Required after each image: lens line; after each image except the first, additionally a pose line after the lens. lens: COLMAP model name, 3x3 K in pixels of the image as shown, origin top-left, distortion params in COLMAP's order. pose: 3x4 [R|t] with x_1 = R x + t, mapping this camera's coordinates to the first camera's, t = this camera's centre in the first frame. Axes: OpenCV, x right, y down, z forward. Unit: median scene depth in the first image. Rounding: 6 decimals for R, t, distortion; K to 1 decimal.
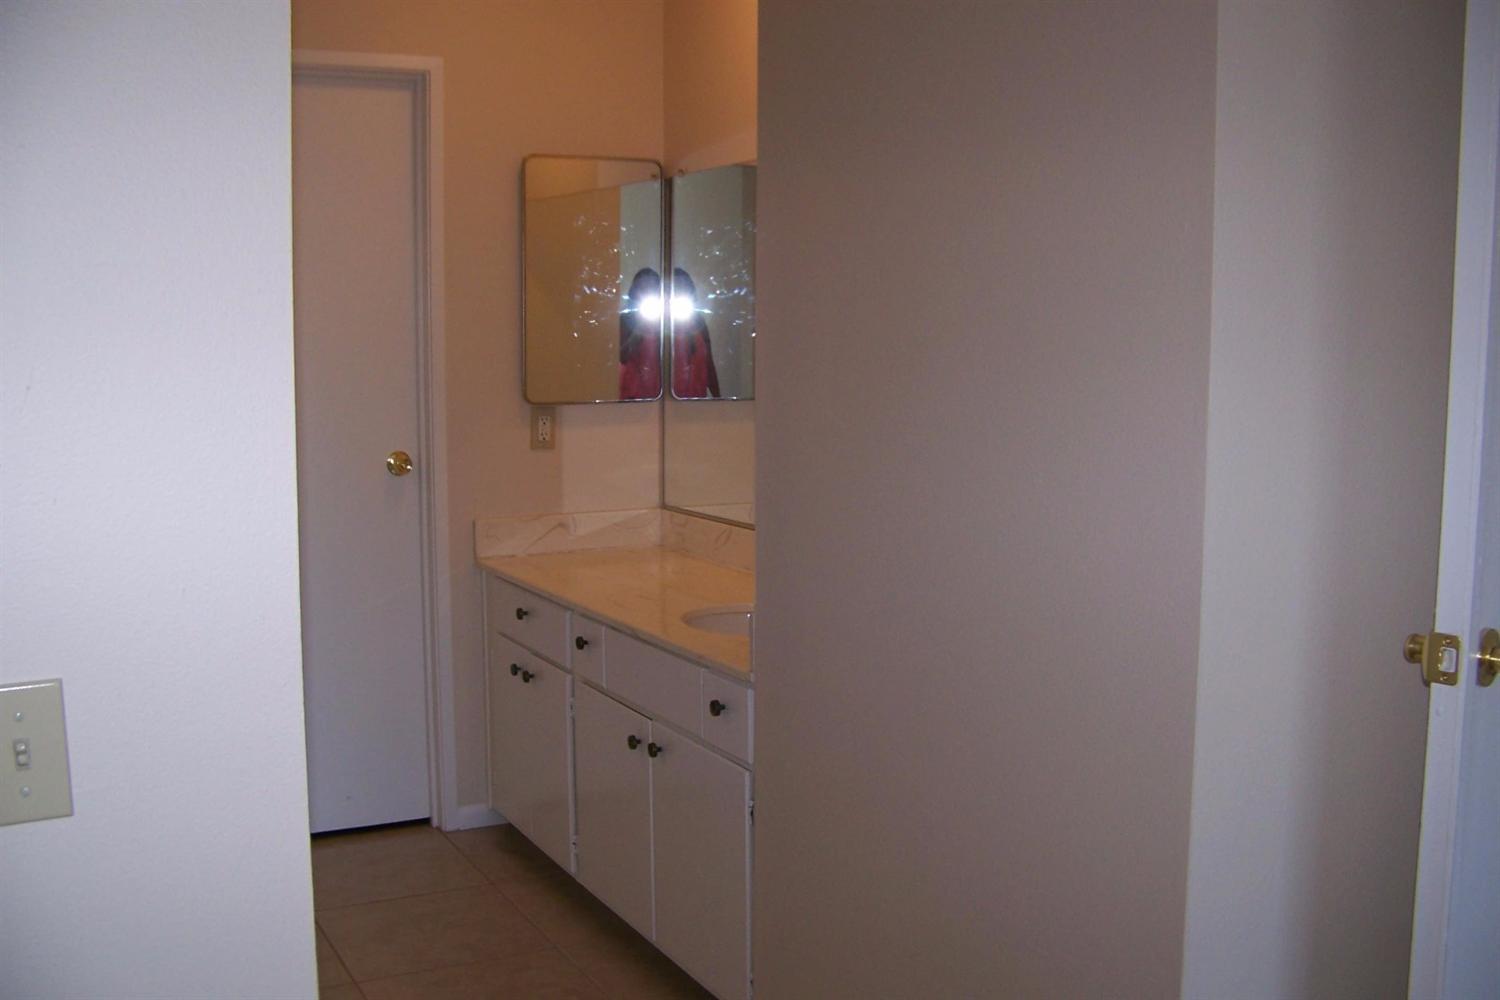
lens RADIAL K [[1578.0, 0, 767.2], [0, 1578.0, 502.7], [0, 0, 1]] dist [-0.241586, 0.313305]
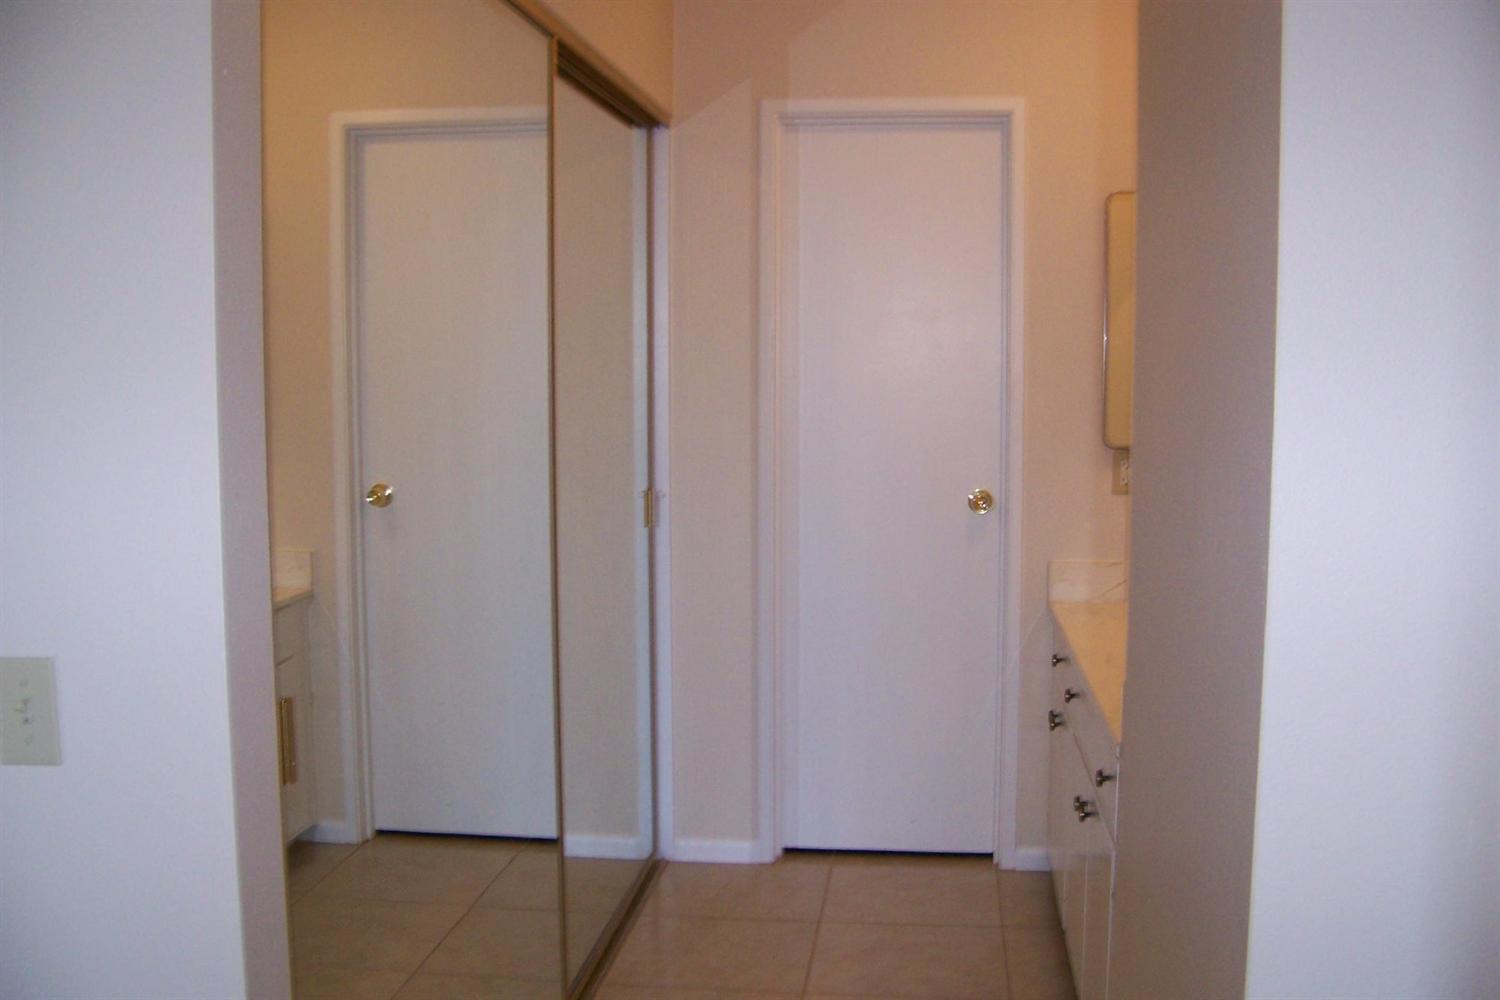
lens RADIAL K [[1578.0, 0, 767.2], [0, 1578.0, 502.7], [0, 0, 1]] dist [-0.241586, 0.313305]
pose [[0.854368, 0.061635, -0.516001, 0.174195], [-0.072252, 0.997386, -0.000496, -0.013176], [0.514622, 0.037706, 0.856588, 0.058533]]
